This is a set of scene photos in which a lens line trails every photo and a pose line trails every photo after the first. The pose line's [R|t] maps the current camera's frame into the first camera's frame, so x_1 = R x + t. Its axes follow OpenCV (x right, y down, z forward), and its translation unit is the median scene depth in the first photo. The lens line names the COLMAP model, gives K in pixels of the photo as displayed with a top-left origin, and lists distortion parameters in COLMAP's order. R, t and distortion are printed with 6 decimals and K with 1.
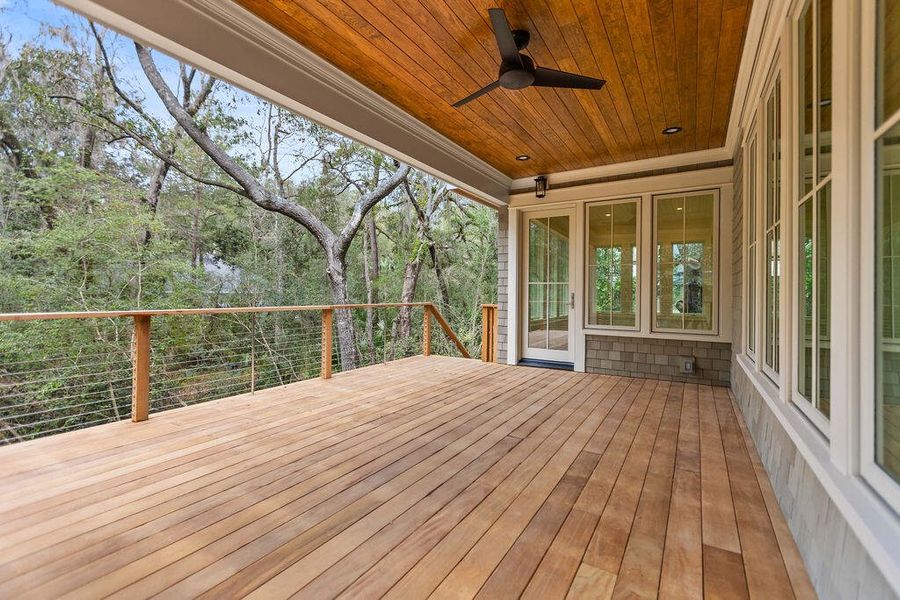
lens RADIAL K [[401.3, 0, 449.0], [0, 401.3, 302.9], [0, 0, 1]] dist [0.000529, -0.000081]
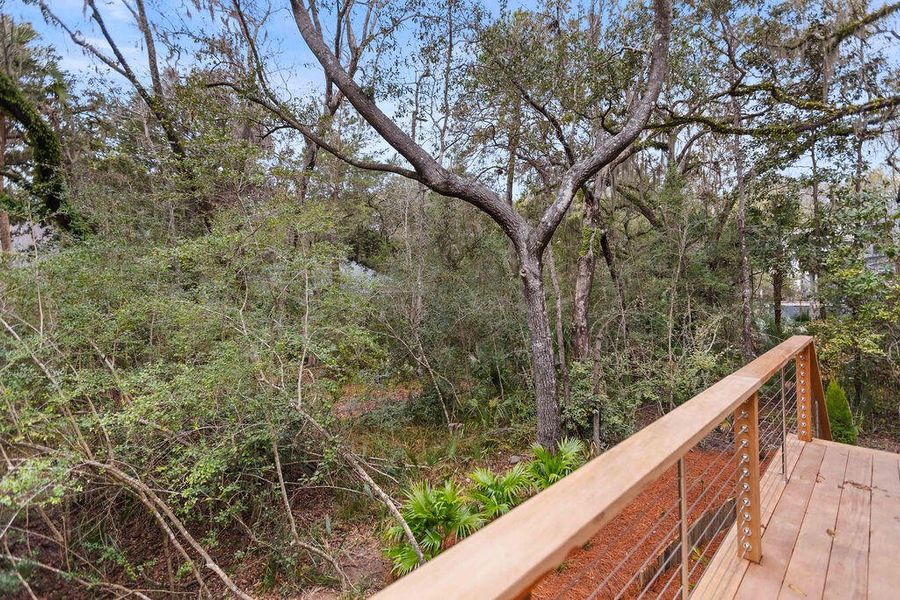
lens RADIAL K [[401.3, 0, 448.3], [0, 401.3, 292.5], [0, 0, 1]] dist [0.000529, -0.000081]
pose [[0.967133, -0.017916, -0.253638, -0.241836], [0.015574, 0.999816, -0.011240, -0.038521], [0.253793, 0.006920, 0.967234, 0.257329]]
